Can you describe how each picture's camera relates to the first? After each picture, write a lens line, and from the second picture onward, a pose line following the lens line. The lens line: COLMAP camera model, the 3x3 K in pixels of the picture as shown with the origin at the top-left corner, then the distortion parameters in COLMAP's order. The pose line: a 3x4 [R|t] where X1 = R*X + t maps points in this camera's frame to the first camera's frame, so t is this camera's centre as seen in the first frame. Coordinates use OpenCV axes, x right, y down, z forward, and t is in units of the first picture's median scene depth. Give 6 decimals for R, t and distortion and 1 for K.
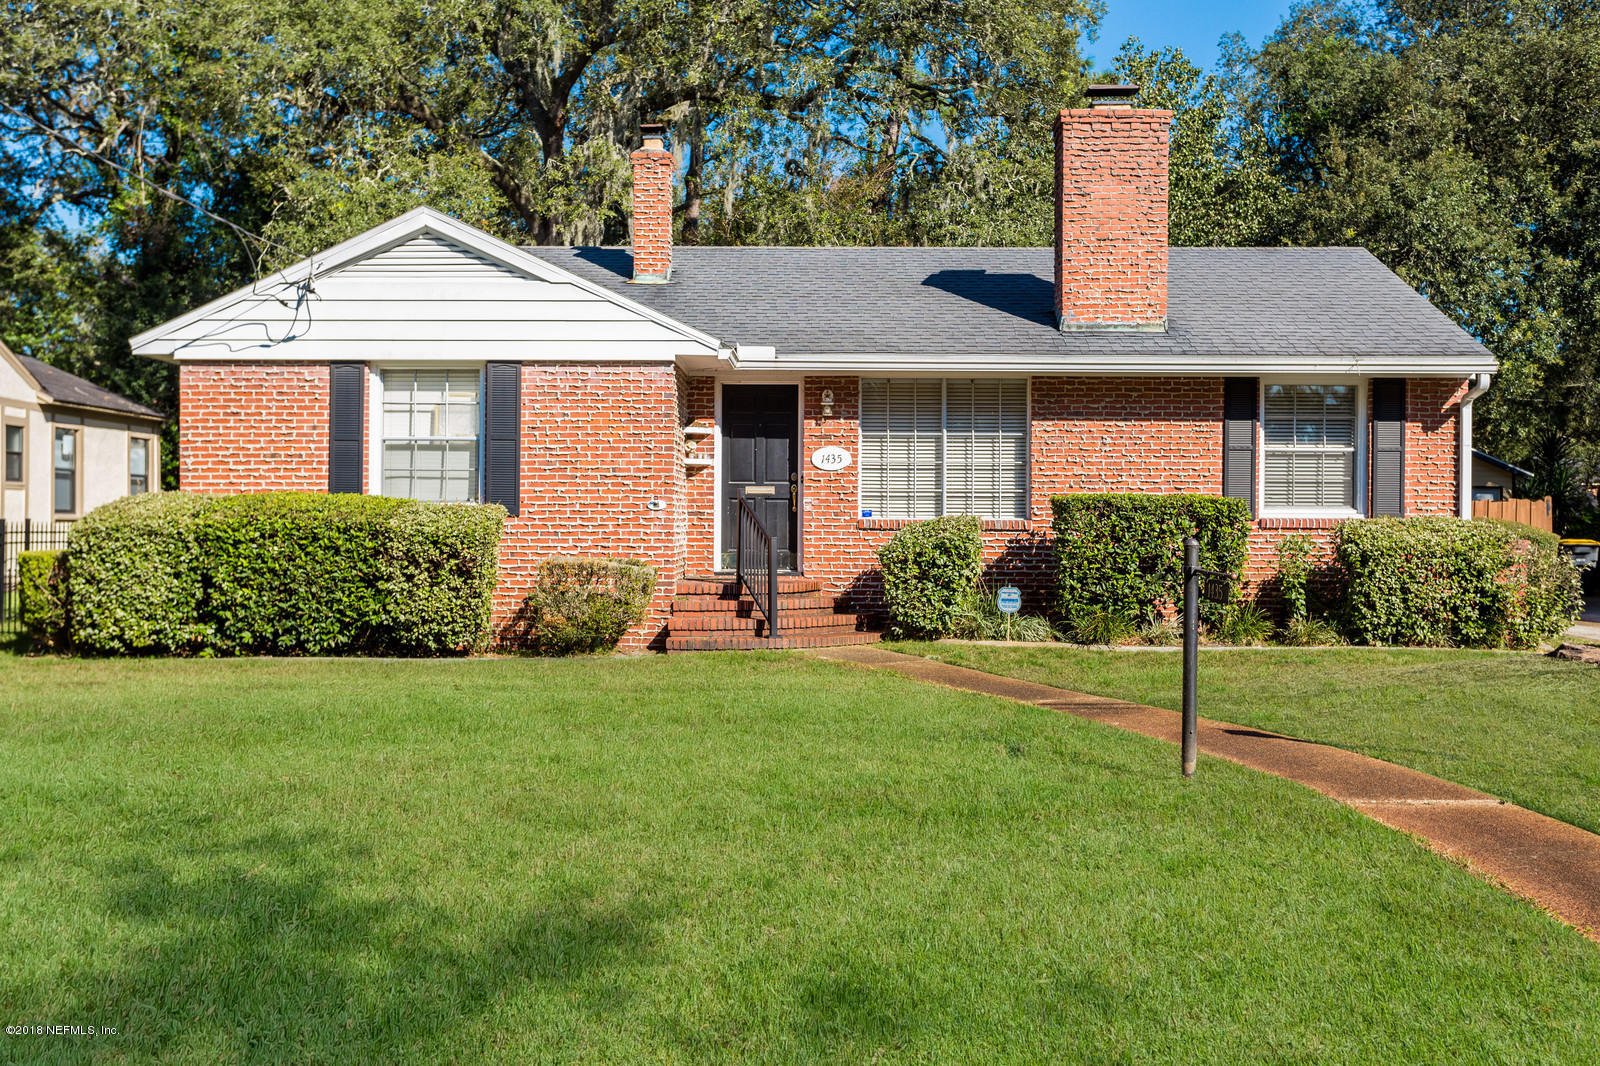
lens RADIAL K [[1532.1, 0, 811.2], [0, 1532.1, 535.2], [0, 0, 1]] dist [-0.007442, 0.000000]
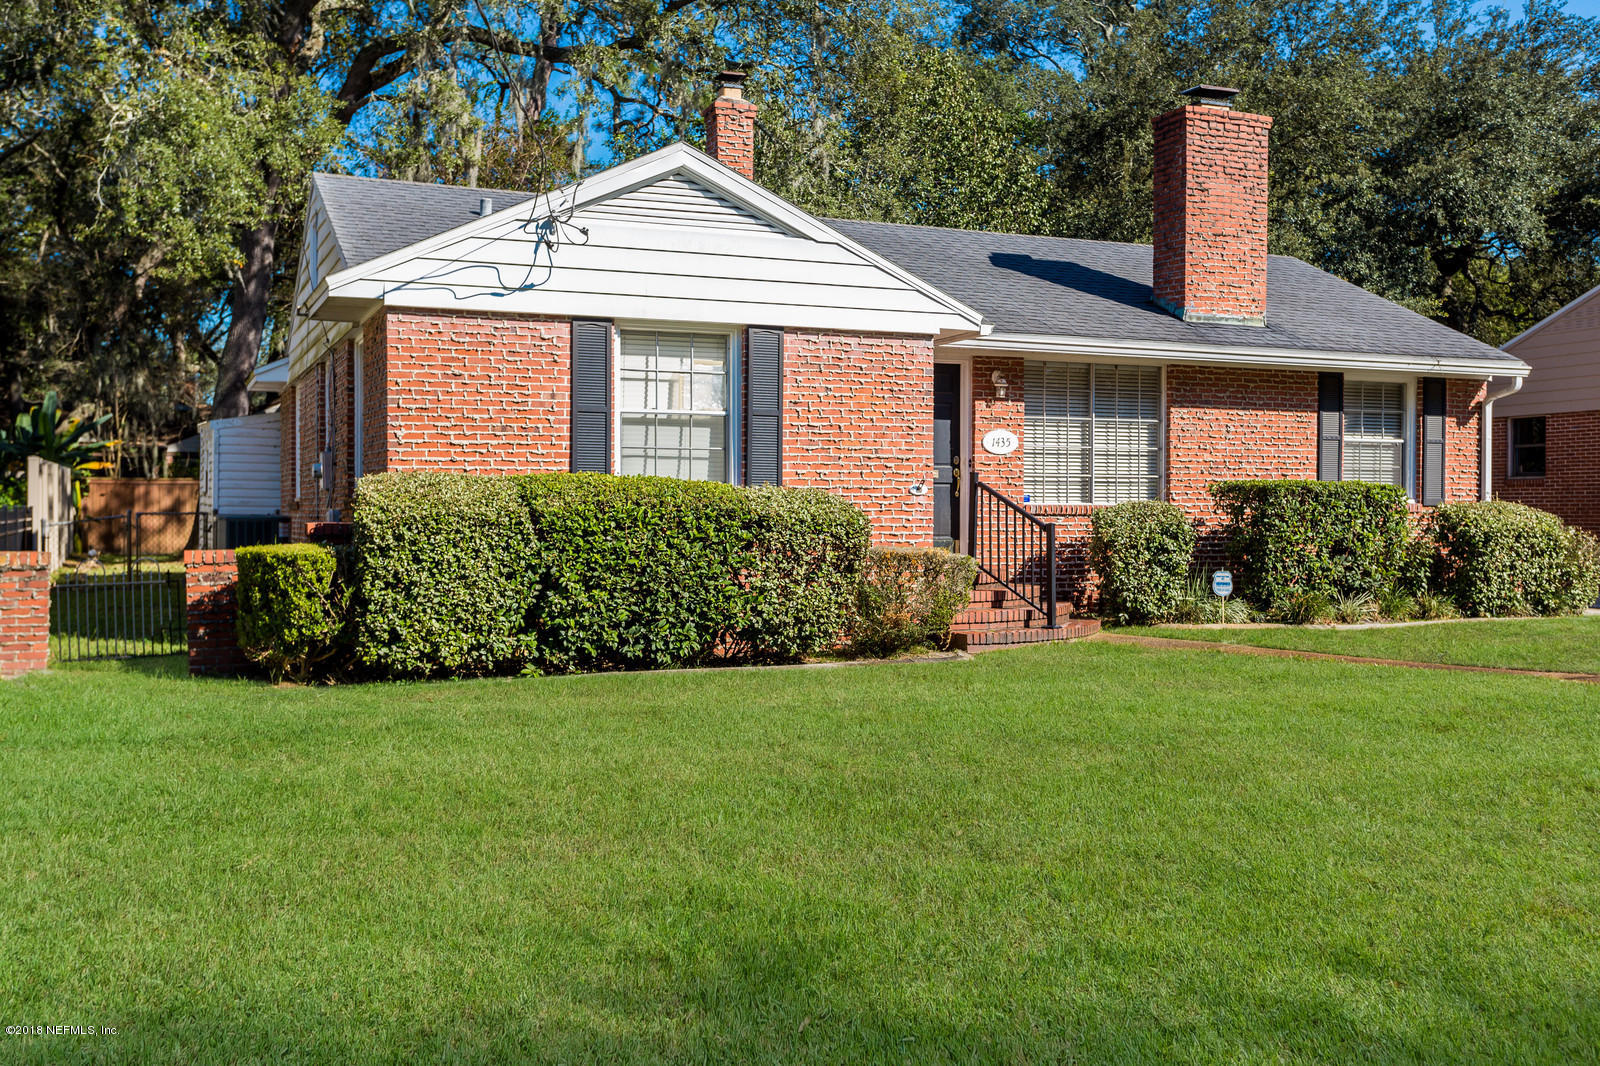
lens RADIAL K [[1532.1, 0, 802.7], [0, 1532.1, 536.7], [0, 0, 1]] dist [-0.007442, 0.000000]
pose [[0.913747, -0.009734, 0.406167, -0.540147], [0.004638, 0.999898, 0.013529, -0.003979], [-0.406258, -0.010478, 0.913698, 0.179648]]
